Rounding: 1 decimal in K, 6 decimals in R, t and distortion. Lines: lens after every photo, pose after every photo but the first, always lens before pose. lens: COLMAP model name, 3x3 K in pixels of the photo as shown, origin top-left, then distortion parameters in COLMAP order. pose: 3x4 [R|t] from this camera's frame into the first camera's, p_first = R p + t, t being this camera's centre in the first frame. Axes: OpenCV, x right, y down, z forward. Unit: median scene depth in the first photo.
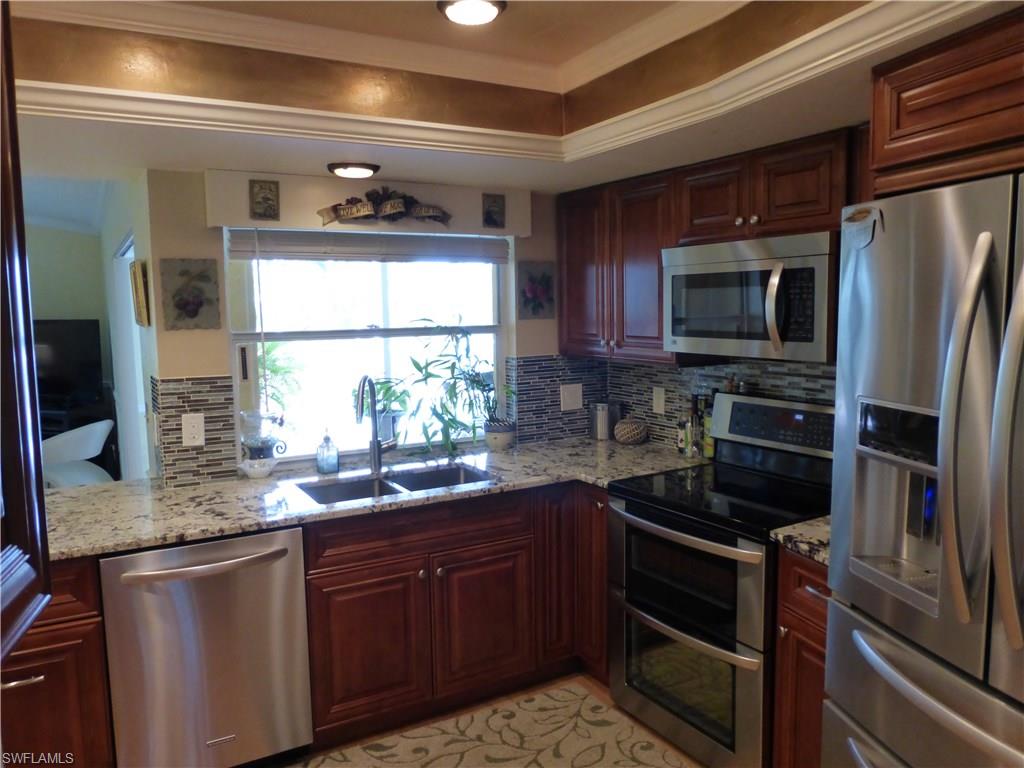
lens RADIAL K [[759.7, 0, 507.0], [0, 759.7, 383.1], [0, 0, 1]] dist [-0.041250, 0.031714]
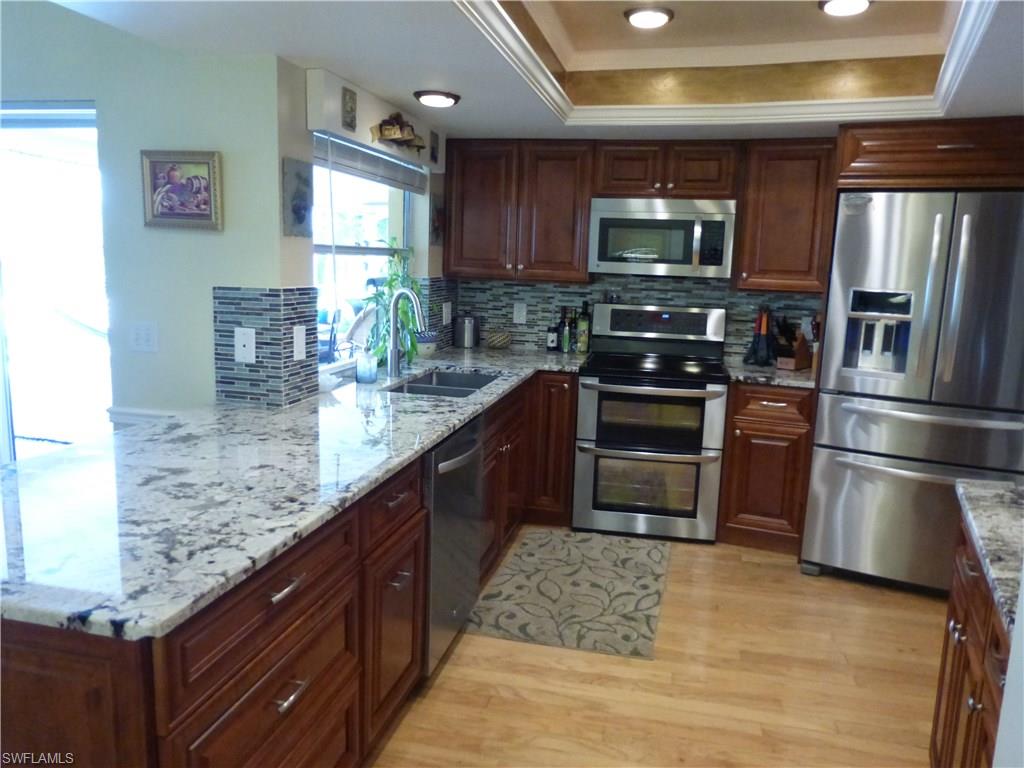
lens RADIAL K [[759.7, 0, 507.0], [0, 759.7, 383.1], [0, 0, 1]] dist [-0.041250, 0.031714]
pose [[0.686766, -0.081002, 0.722351, -0.925869], [0.029608, 0.996064, 0.083546, 0.040007], [-0.726275, -0.035989, 0.686461, 0.149725]]
